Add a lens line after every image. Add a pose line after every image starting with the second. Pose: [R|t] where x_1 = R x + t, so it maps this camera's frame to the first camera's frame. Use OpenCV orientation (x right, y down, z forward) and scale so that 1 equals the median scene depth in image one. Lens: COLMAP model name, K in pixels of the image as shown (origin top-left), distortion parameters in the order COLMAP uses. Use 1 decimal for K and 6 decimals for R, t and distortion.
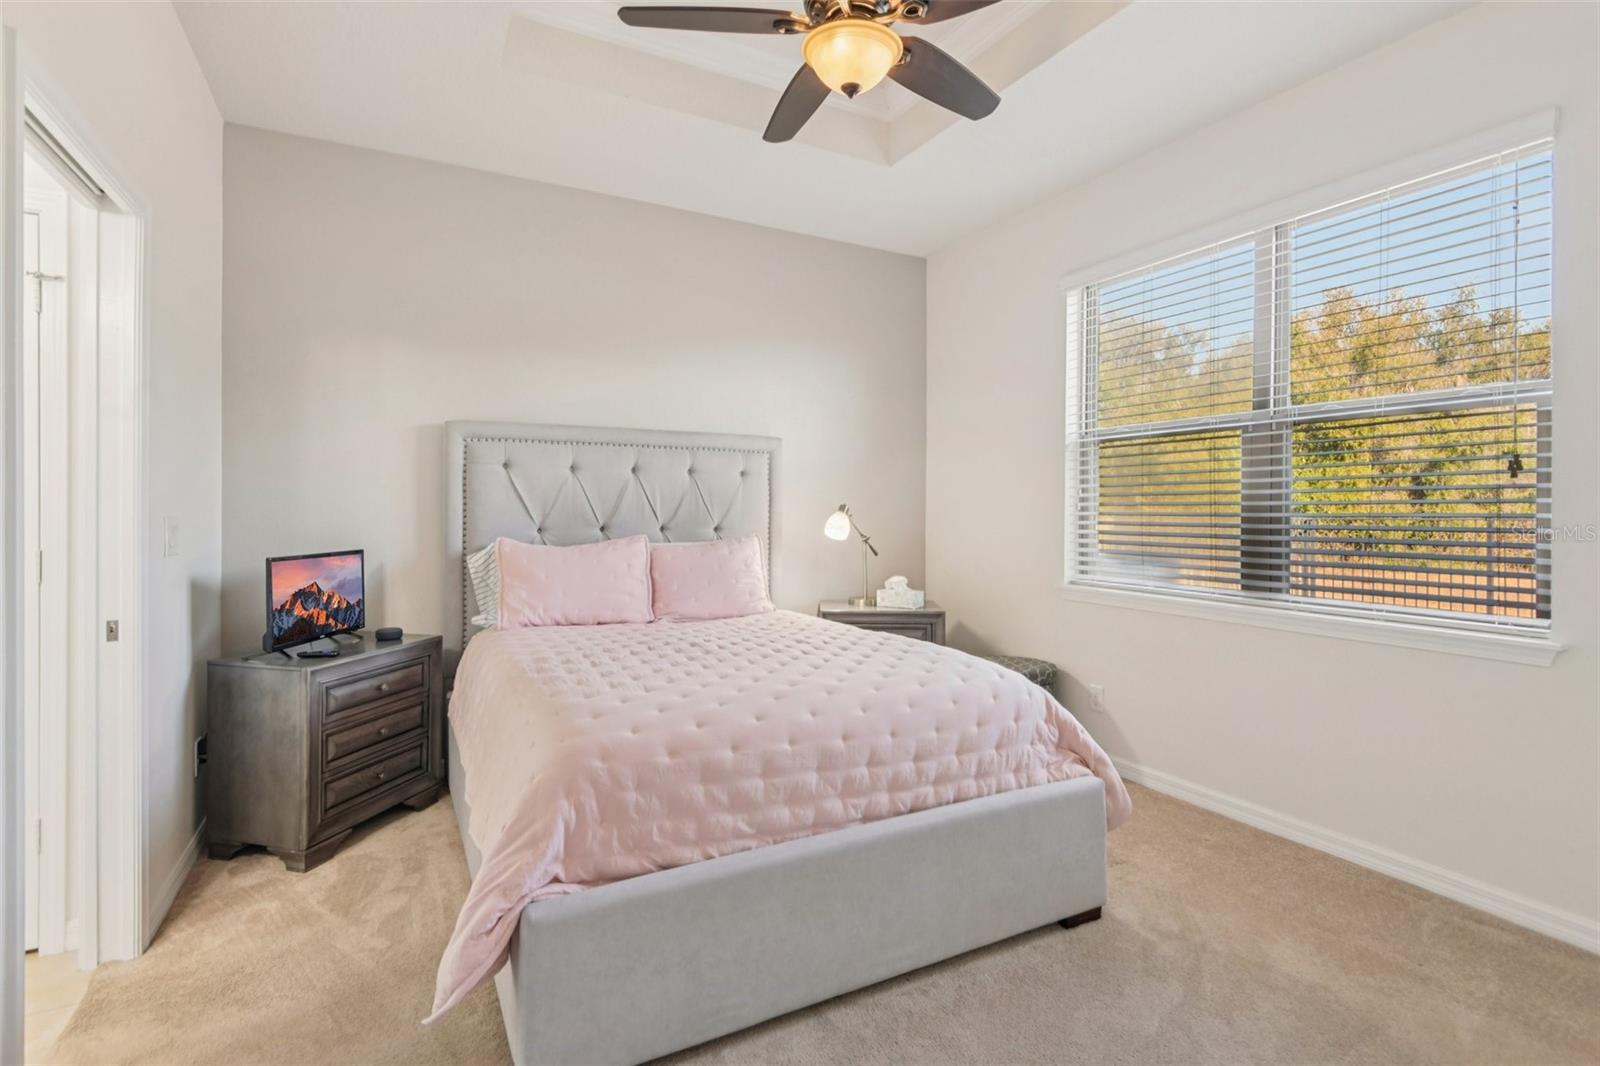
lens RADIAL K [[760.7, 0, 800.0], [0, 760.7, 533.0], [0, 0, 1]] dist [0.000002, -0.000107]
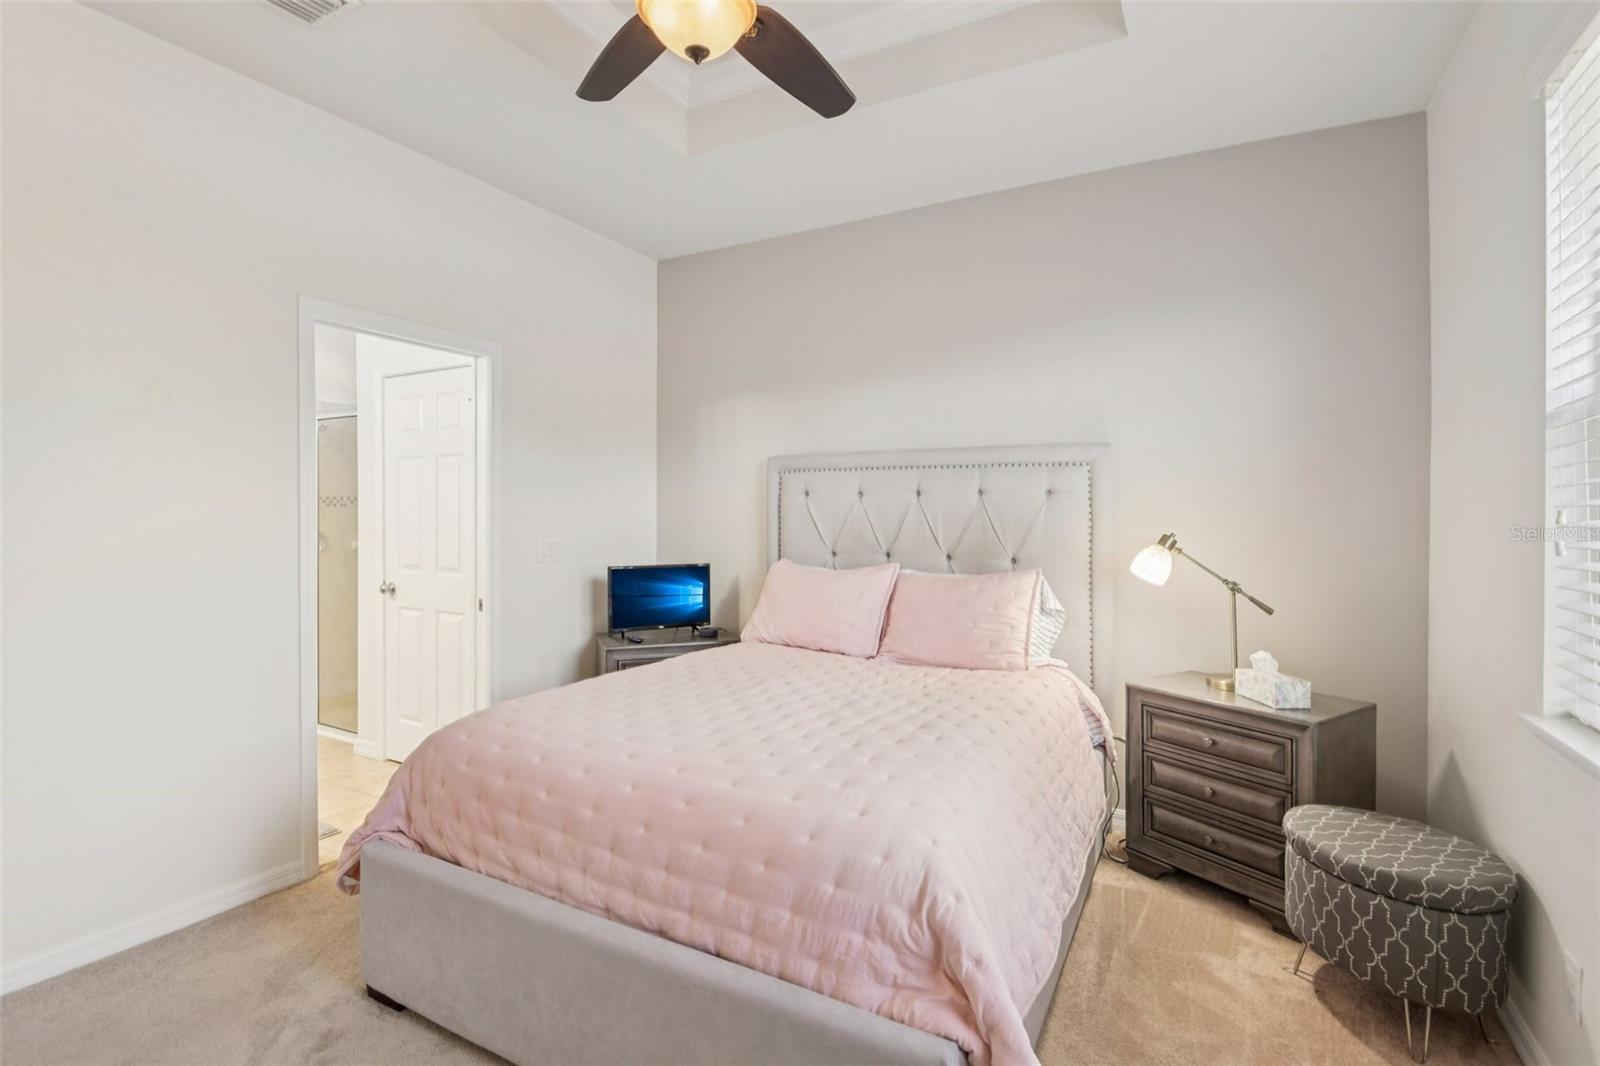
lens RADIAL K [[752.3, 0, 807.6], [0, 752.3, 537.2], [0, 0, 1]] dist [-0.019674, -0.000598]
pose [[0.555580, 0.011630, -0.831382, 0.493083], [-0.039119, 0.999161, -0.012164, -0.014228], [0.830543, 0.039281, 0.555568, 0.408069]]
